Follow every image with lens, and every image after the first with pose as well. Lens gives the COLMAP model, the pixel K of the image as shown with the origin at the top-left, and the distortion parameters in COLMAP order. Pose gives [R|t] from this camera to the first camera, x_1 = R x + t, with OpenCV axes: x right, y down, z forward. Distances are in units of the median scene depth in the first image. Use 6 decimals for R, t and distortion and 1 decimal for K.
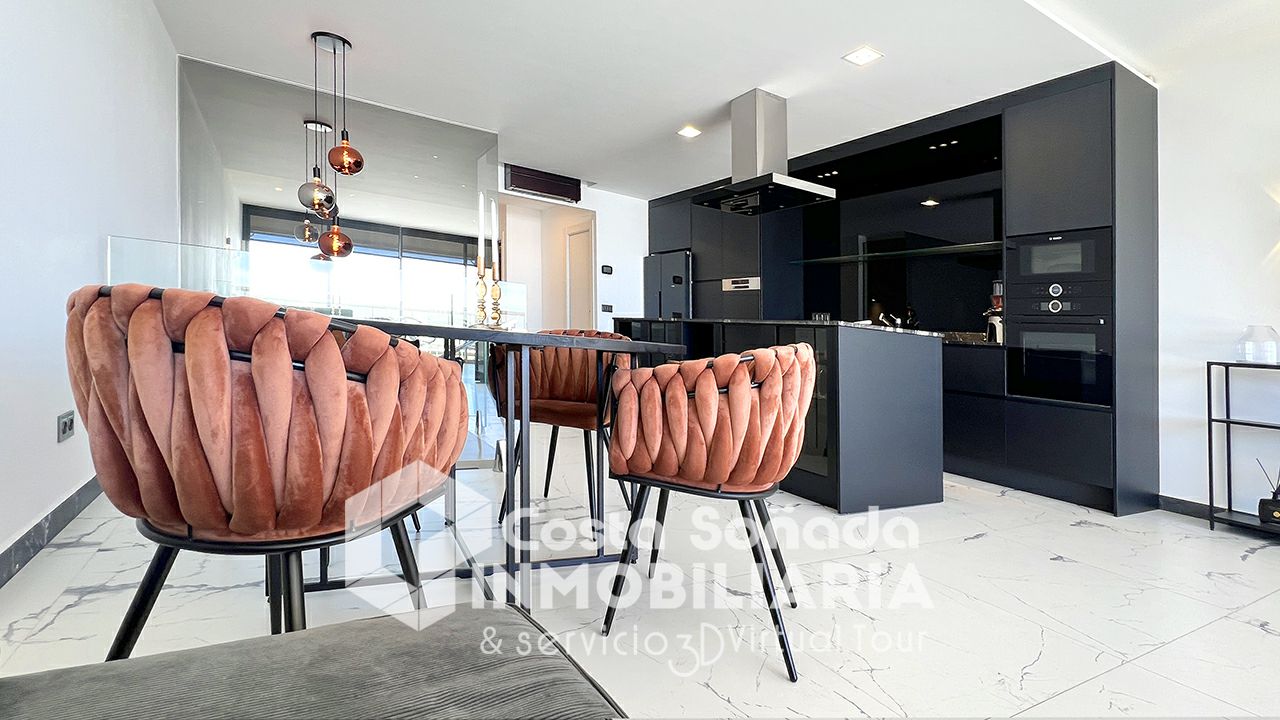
lens RADIAL K [[604.6, 0, 678.4], [0, 604.6, 360.2], [0, 0, 1]] dist [0.000028, -0.000053]
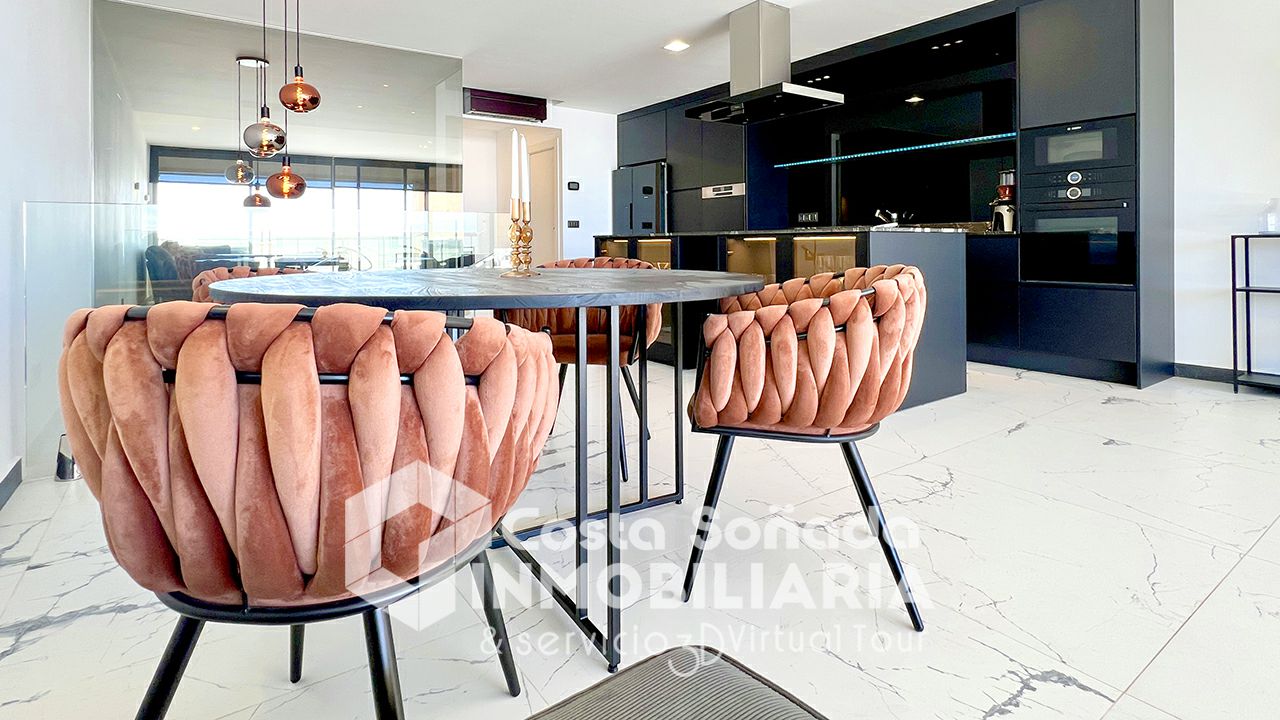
lens RADIAL K [[597.8, 0, 701.0], [0, 597.8, 233.3], [0, 0, 1]] dist [-0.000100, 0.000211]
pose [[0.989609, -0.094521, 0.108348, -0.113359], [0.099835, 0.993999, -0.044713, -0.038592], [-0.103472, 0.055065, 0.993107, 0.064864]]
